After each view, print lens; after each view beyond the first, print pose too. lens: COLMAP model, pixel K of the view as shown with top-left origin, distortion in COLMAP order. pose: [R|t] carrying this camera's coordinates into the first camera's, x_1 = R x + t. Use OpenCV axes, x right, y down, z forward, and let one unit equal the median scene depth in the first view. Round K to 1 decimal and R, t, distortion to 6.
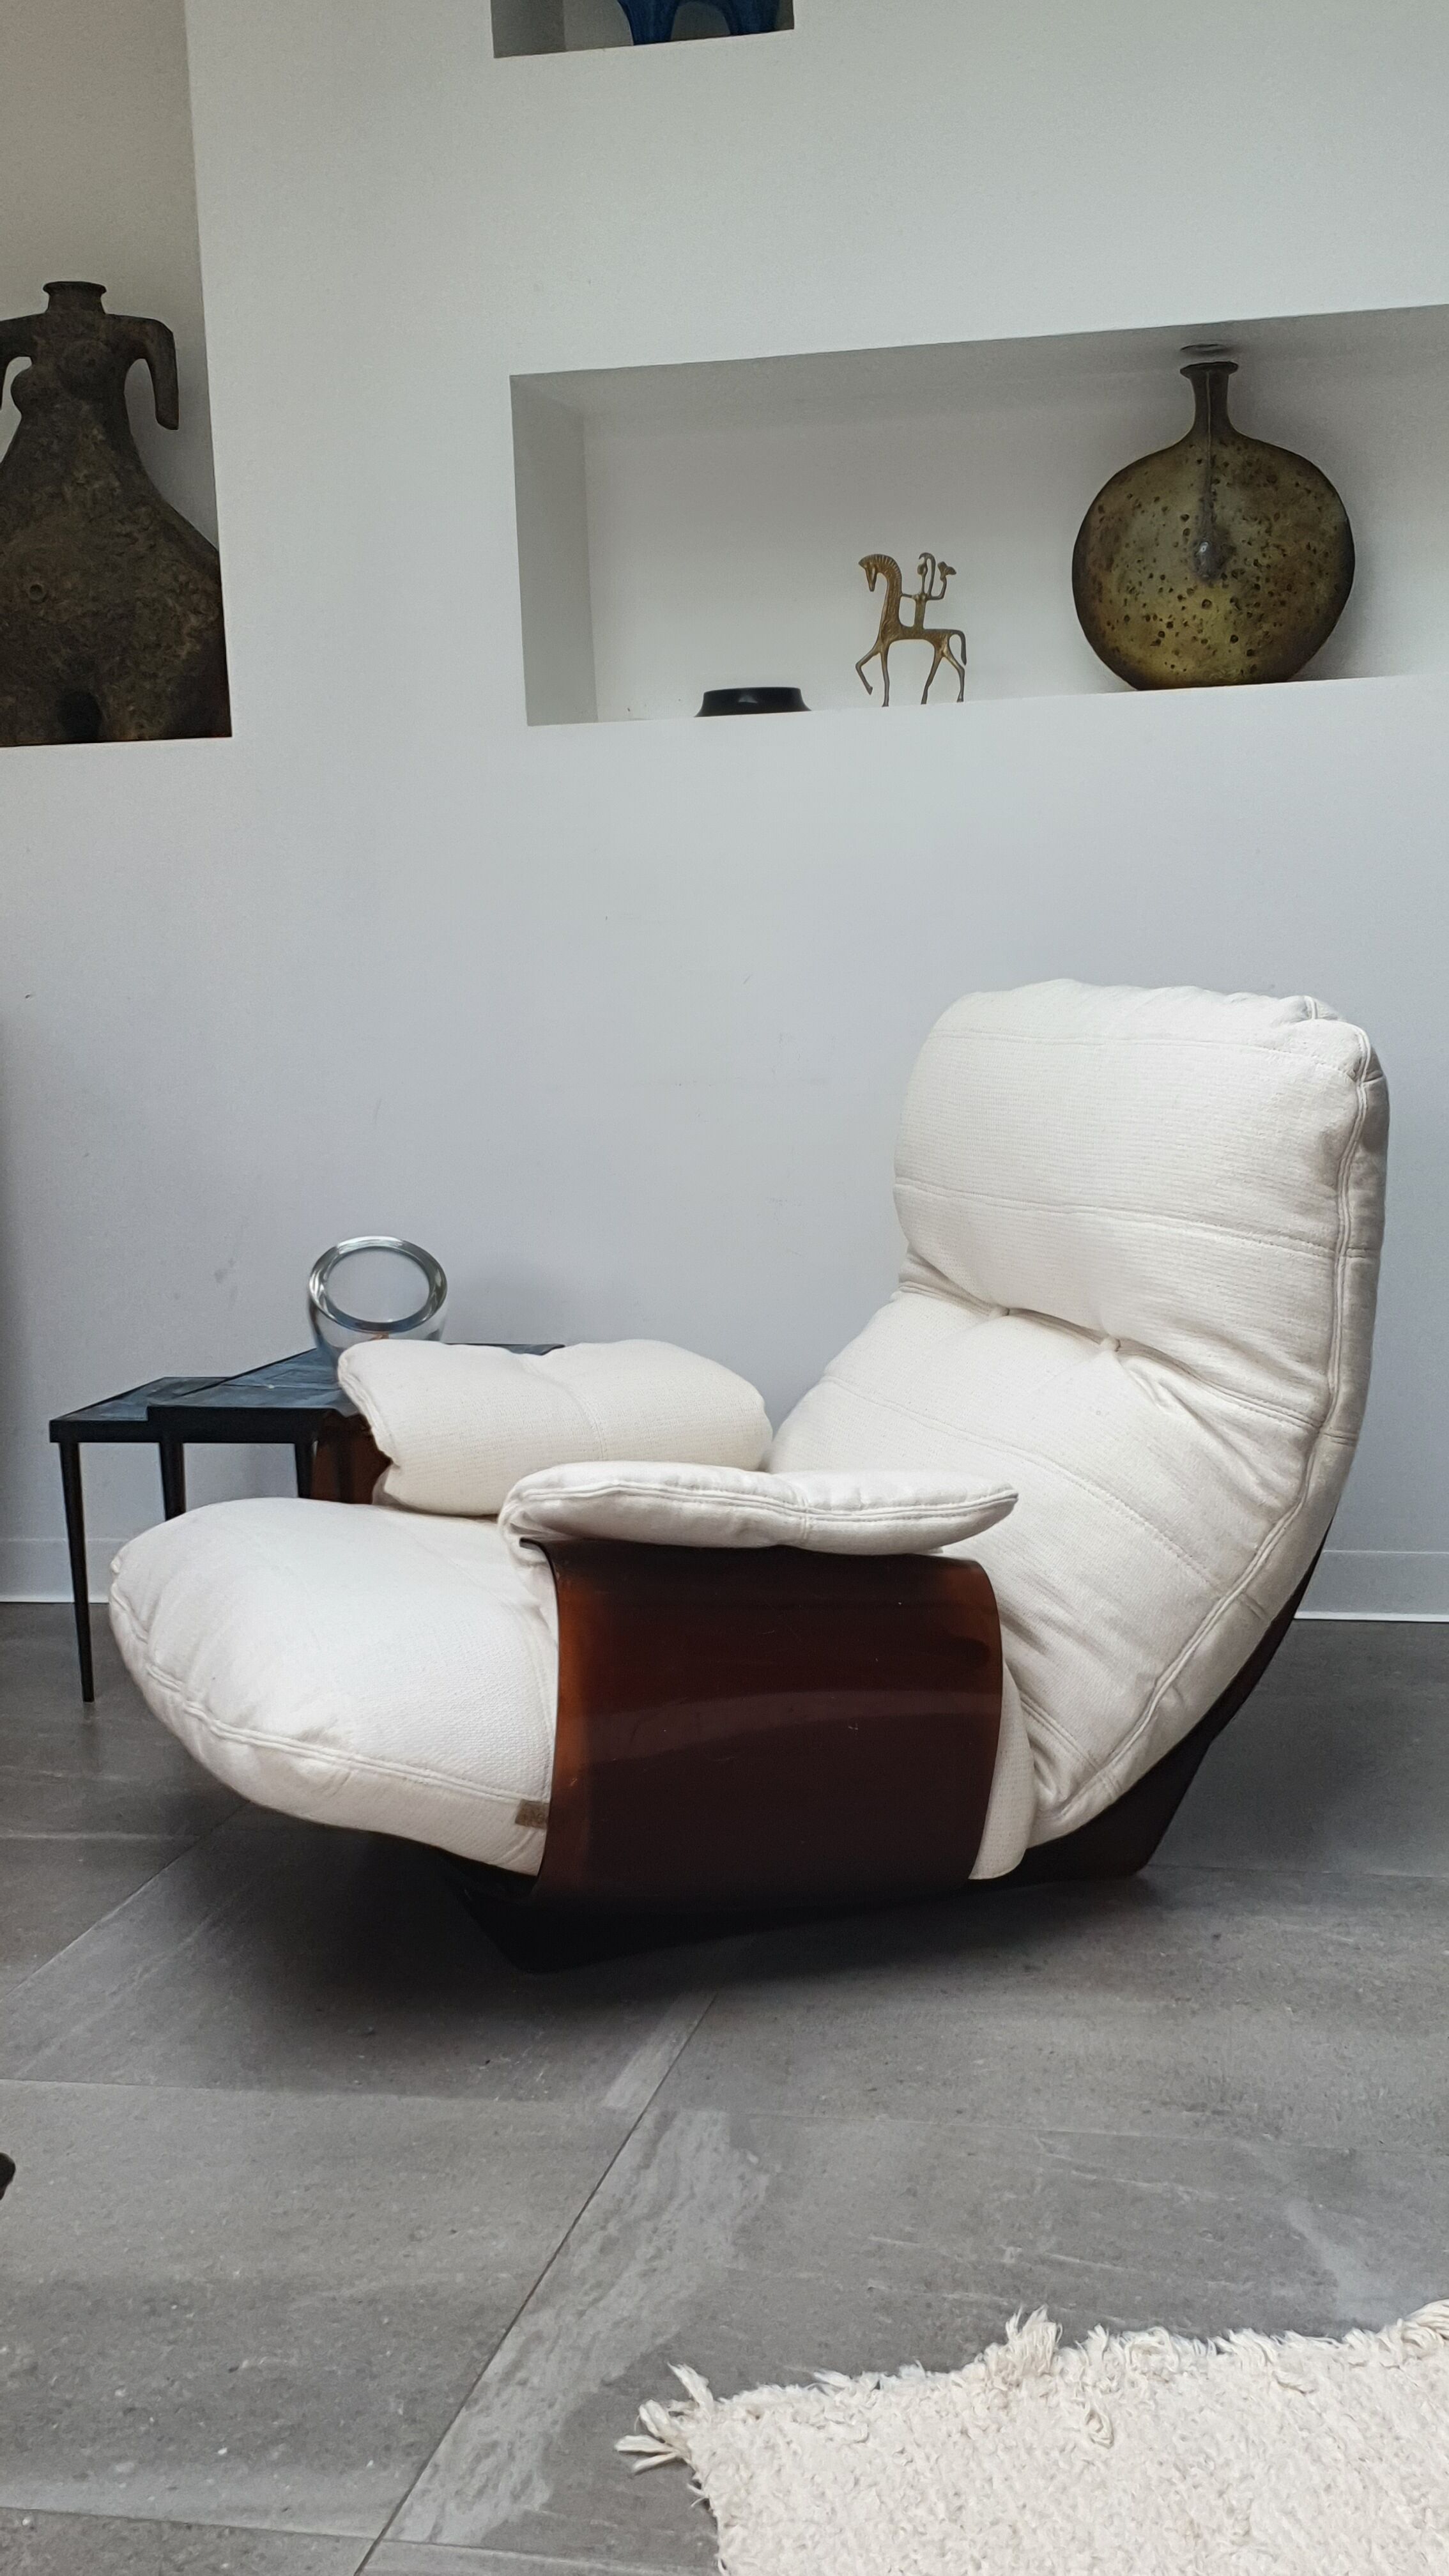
lens RADIAL K [[3128.8, 0, 722.3], [0, 3128.8, 1321.6], [0, 0, 1]] dist [0.089201, -0.026309]
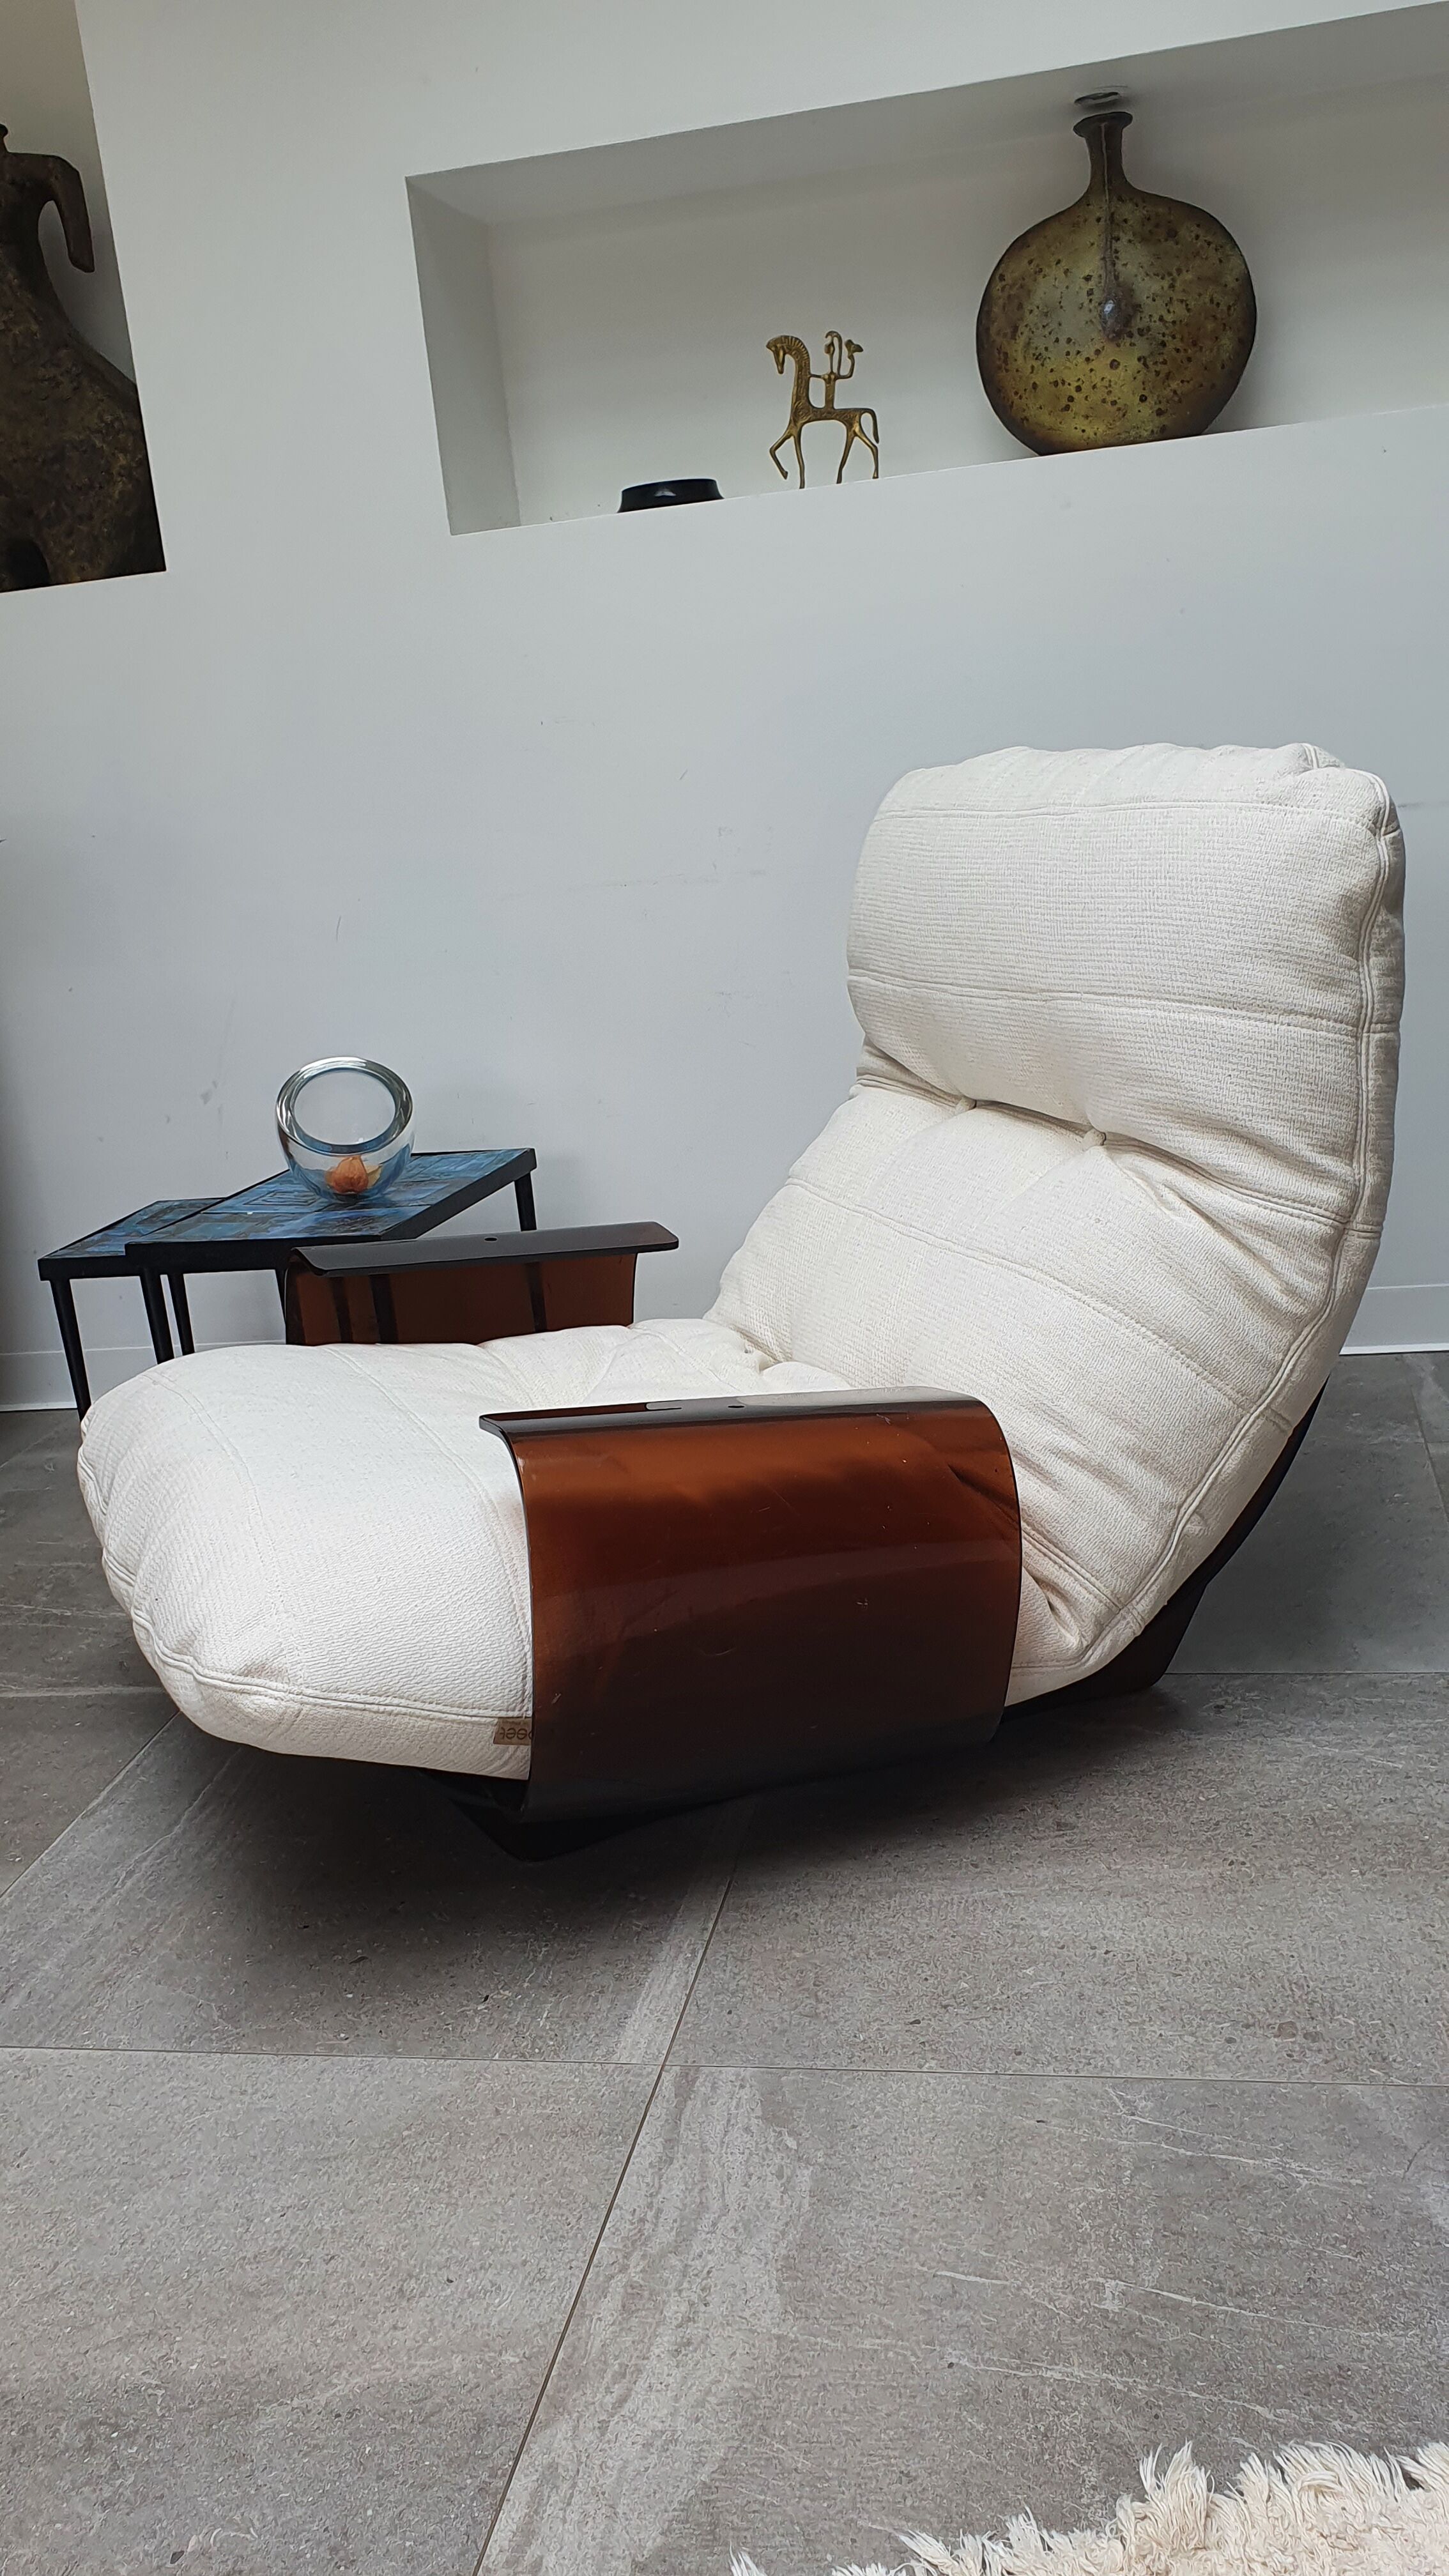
lens RADIAL K [[2255.7, 0, 701.7], [0, 2255.7, 1340.3], [0, 0, 1]] dist [0.007465, -0.058109]
pose [[0.997619, -0.068927, 0.002123, -0.000703], [0.068076, 0.989289, 0.129120, -0.030113], [-0.011000, -0.128668, 0.991627, 0.344372]]
